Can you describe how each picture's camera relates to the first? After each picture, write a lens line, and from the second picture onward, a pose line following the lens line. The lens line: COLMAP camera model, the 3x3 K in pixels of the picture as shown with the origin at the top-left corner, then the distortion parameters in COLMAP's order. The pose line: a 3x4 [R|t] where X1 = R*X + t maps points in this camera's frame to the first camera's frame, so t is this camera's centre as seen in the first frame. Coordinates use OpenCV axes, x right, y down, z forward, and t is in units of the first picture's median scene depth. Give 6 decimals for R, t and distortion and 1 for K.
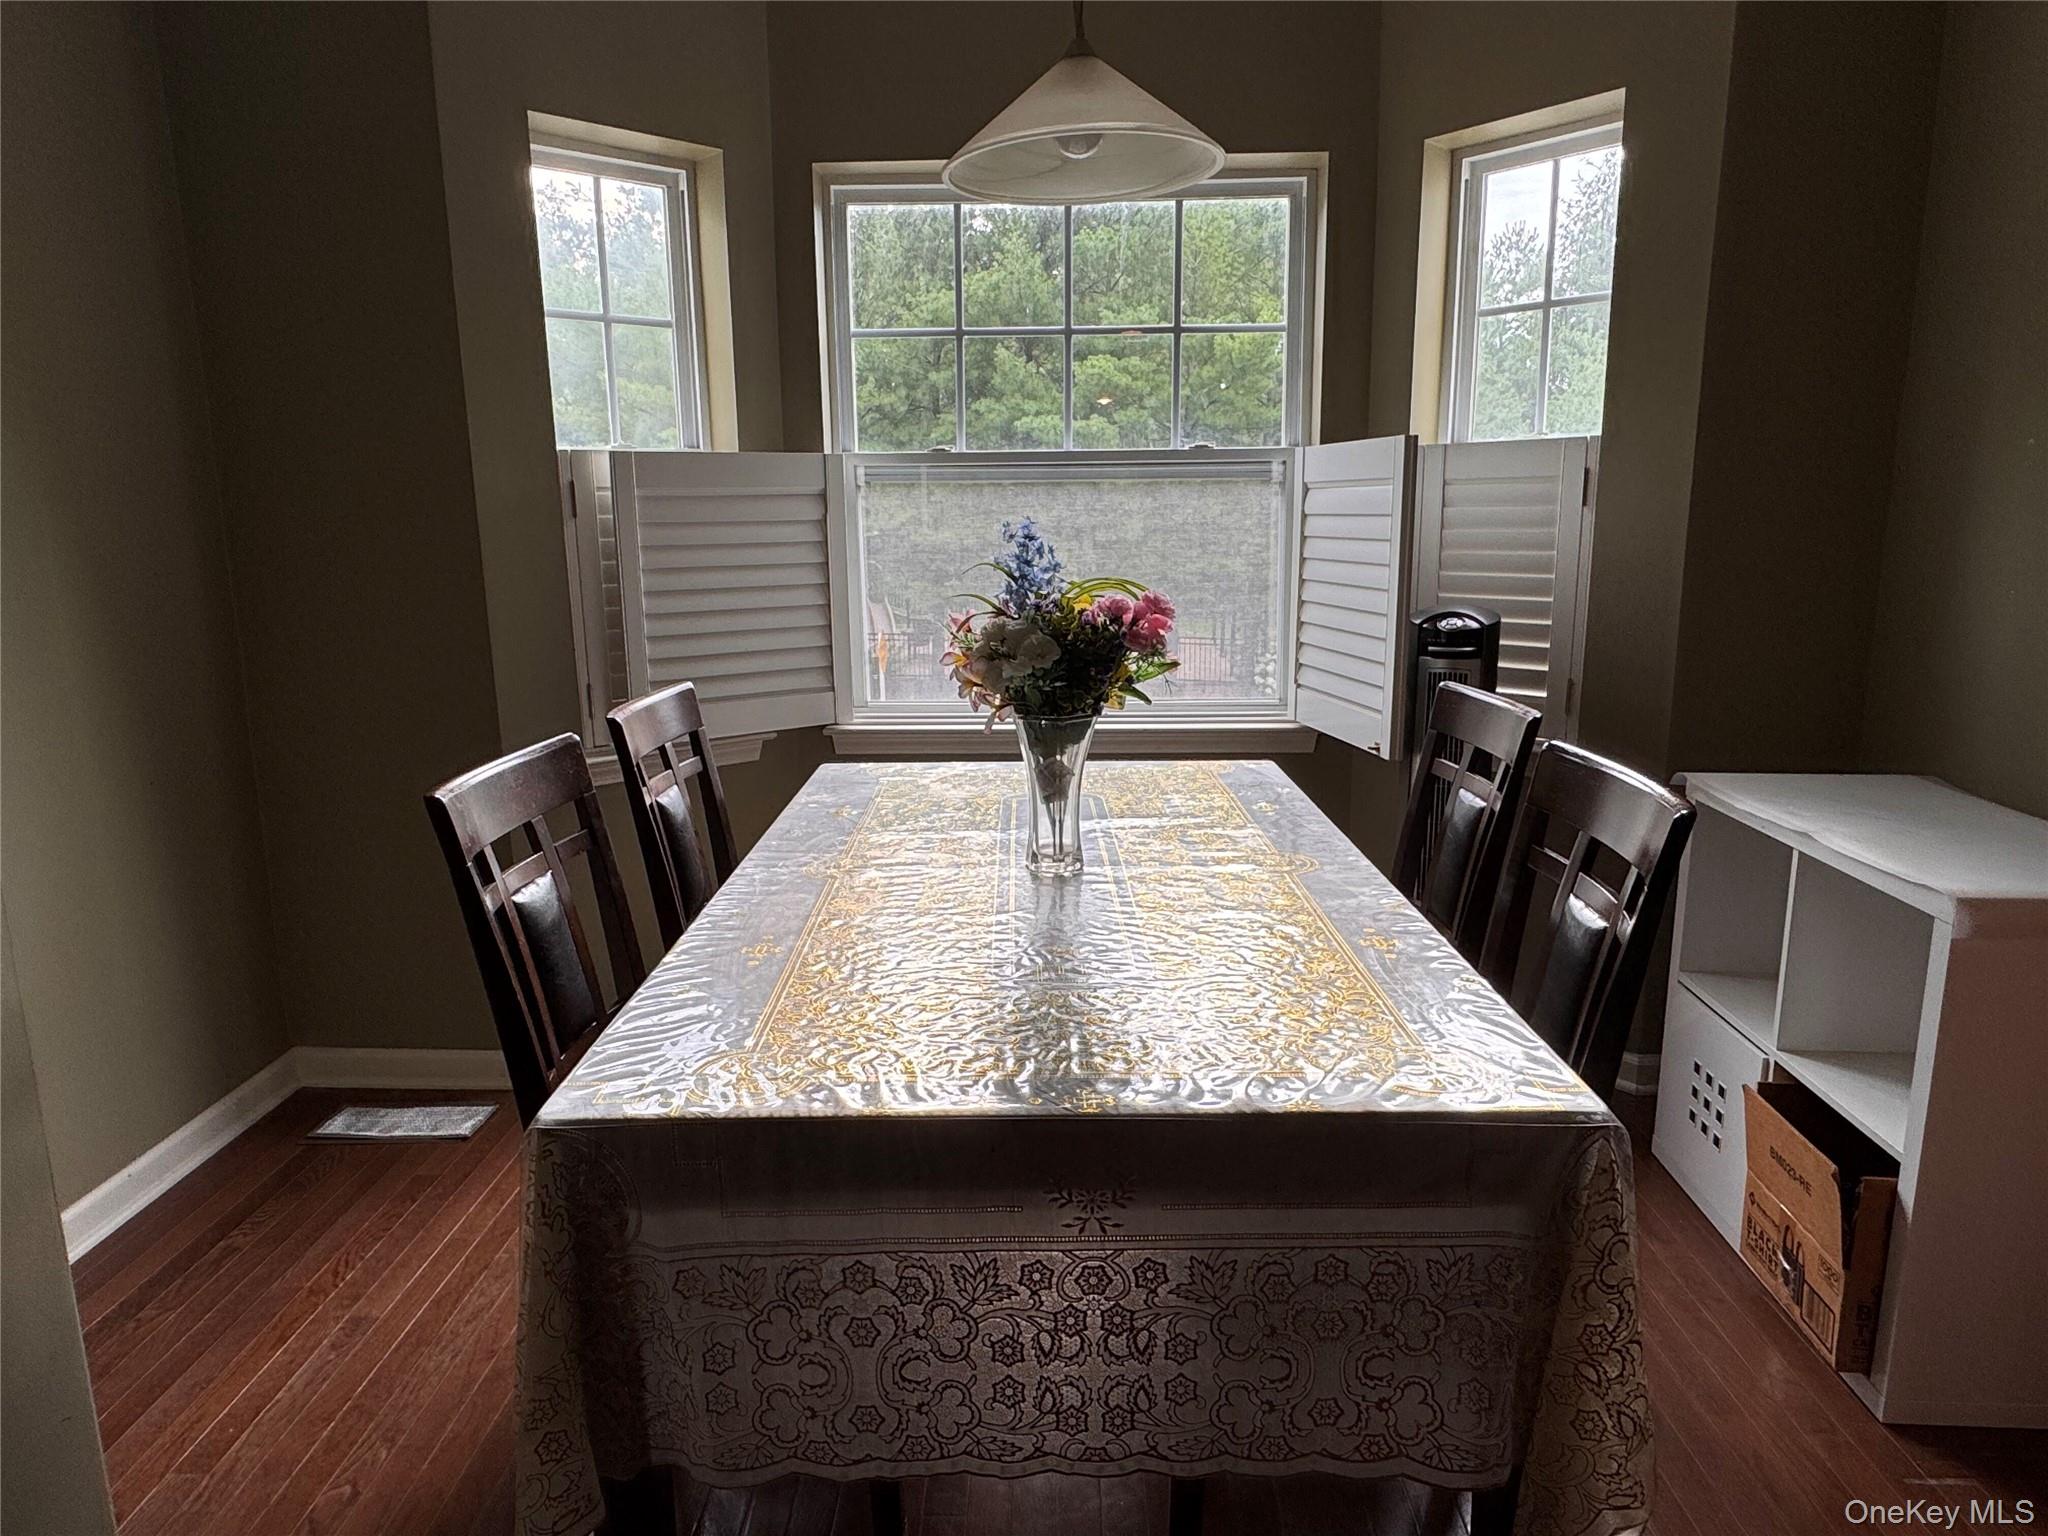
lens RADIAL K [[1261.9, 0, 1023.8], [0, 1261.9, 774.5], [0, 0, 1]] dist [-0.002306, 0.001476]
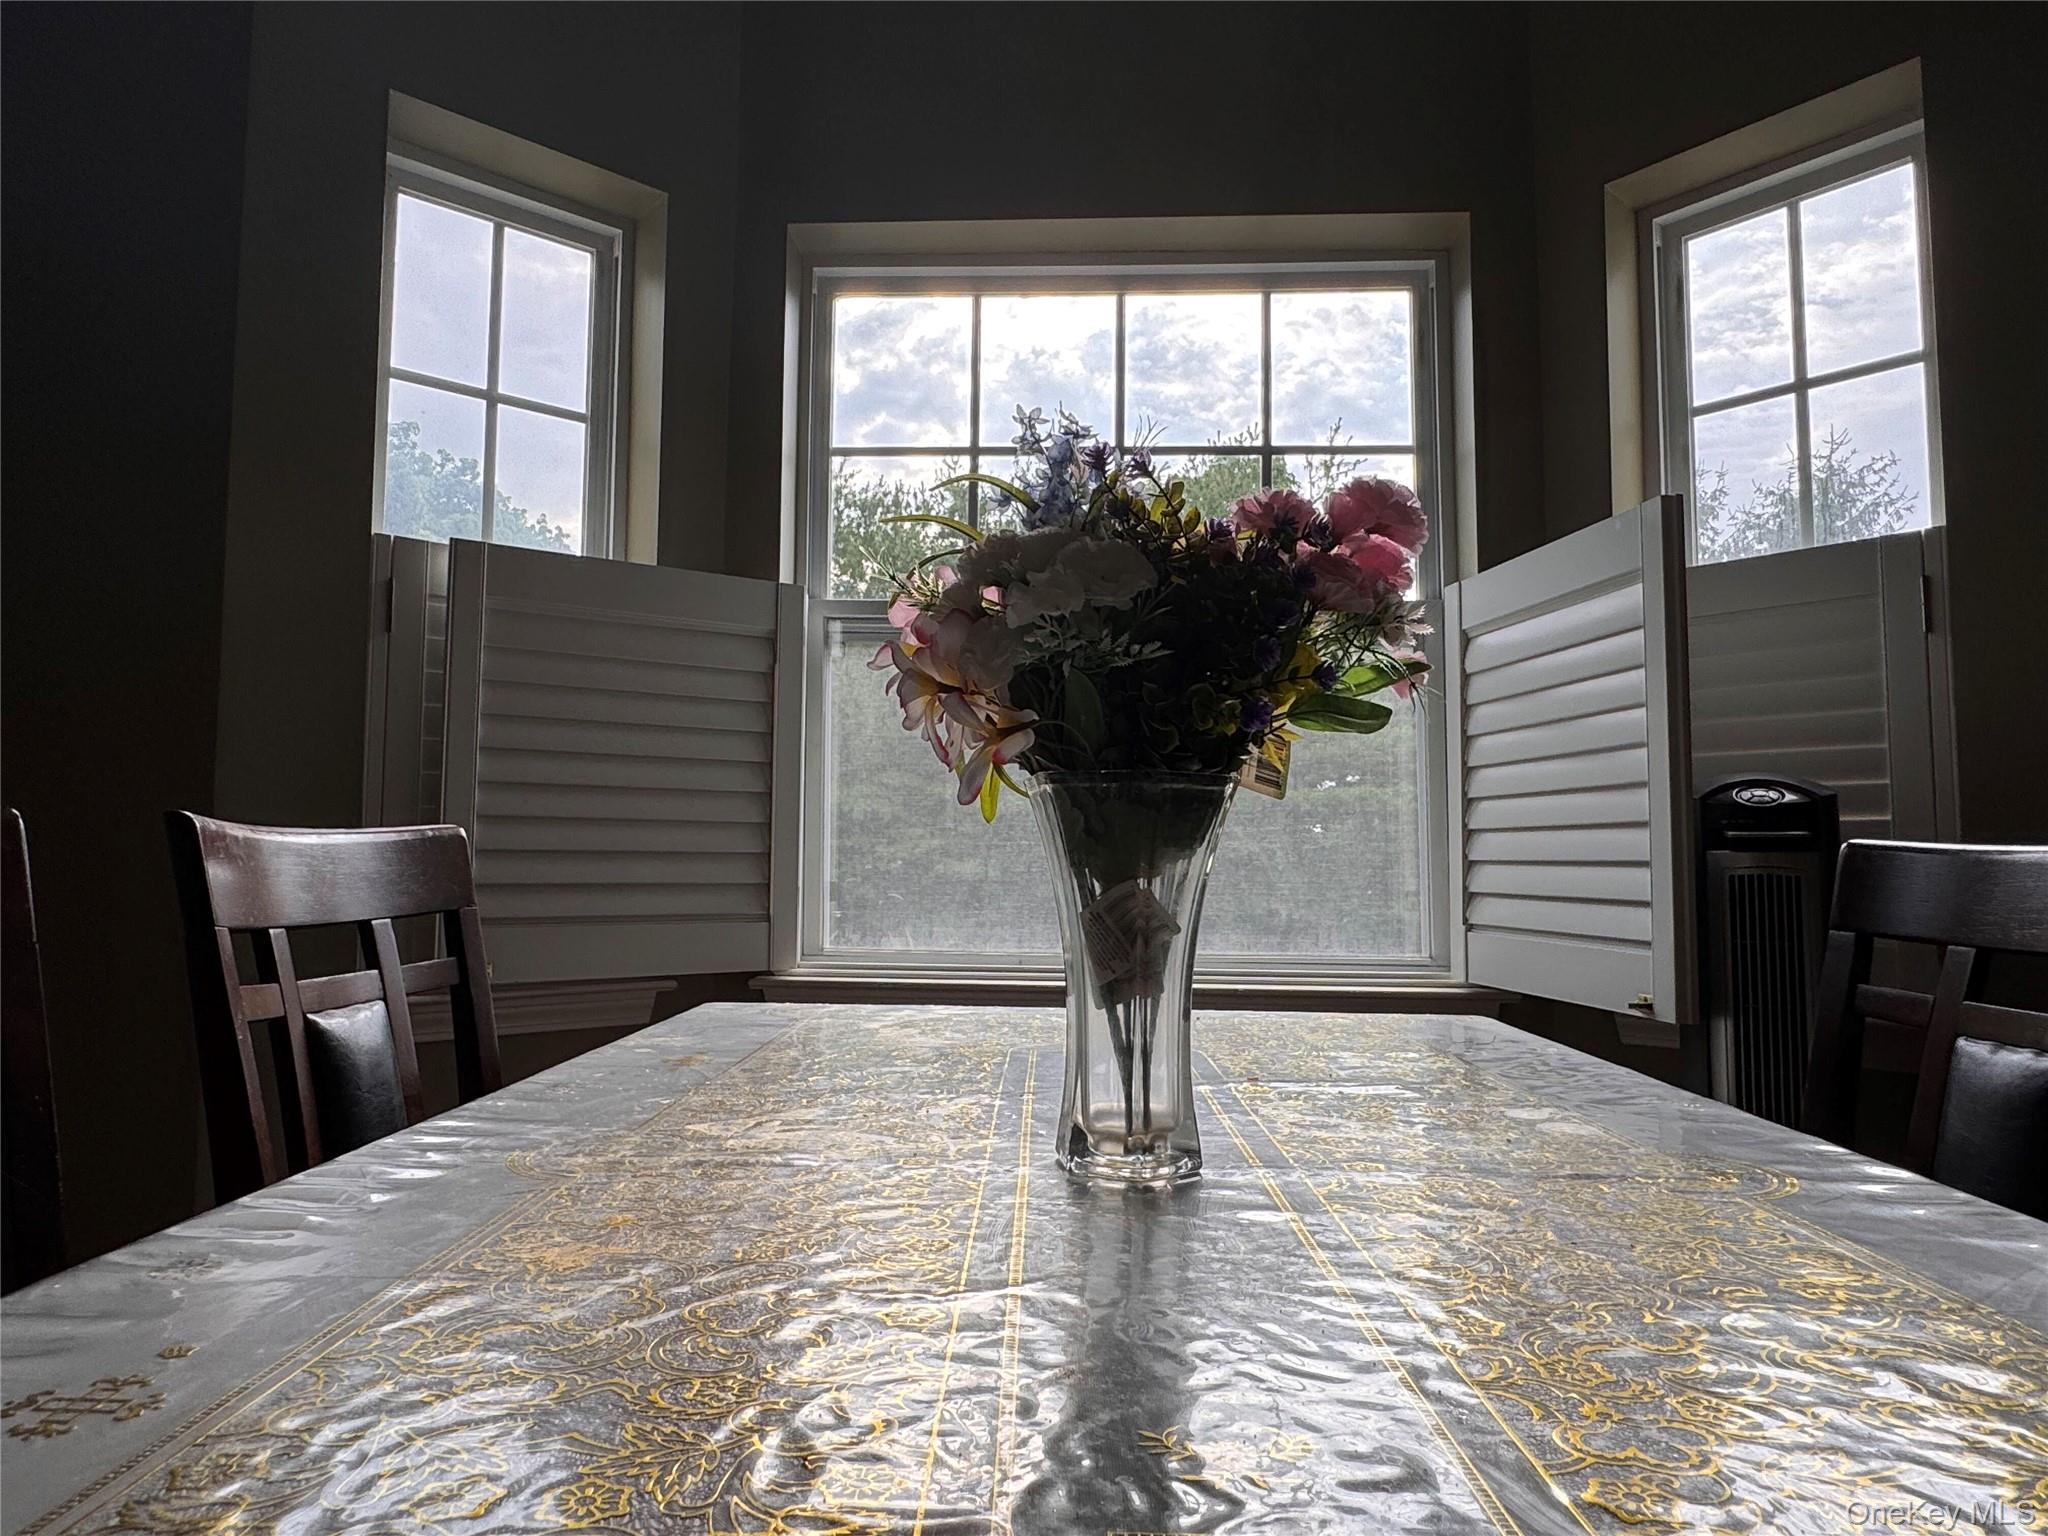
lens RADIAL K [[1261.9, 0, 1015.2], [0, 1261.9, 766.1], [0, 0, 1]] dist [-0.002306, 0.001476]
pose [[0.999381, 0.017469, -0.030532, -0.001456], [-0.025236, 0.960730, -0.276334, 0.059802], [0.024506, 0.276933, 0.960577, 0.552295]]
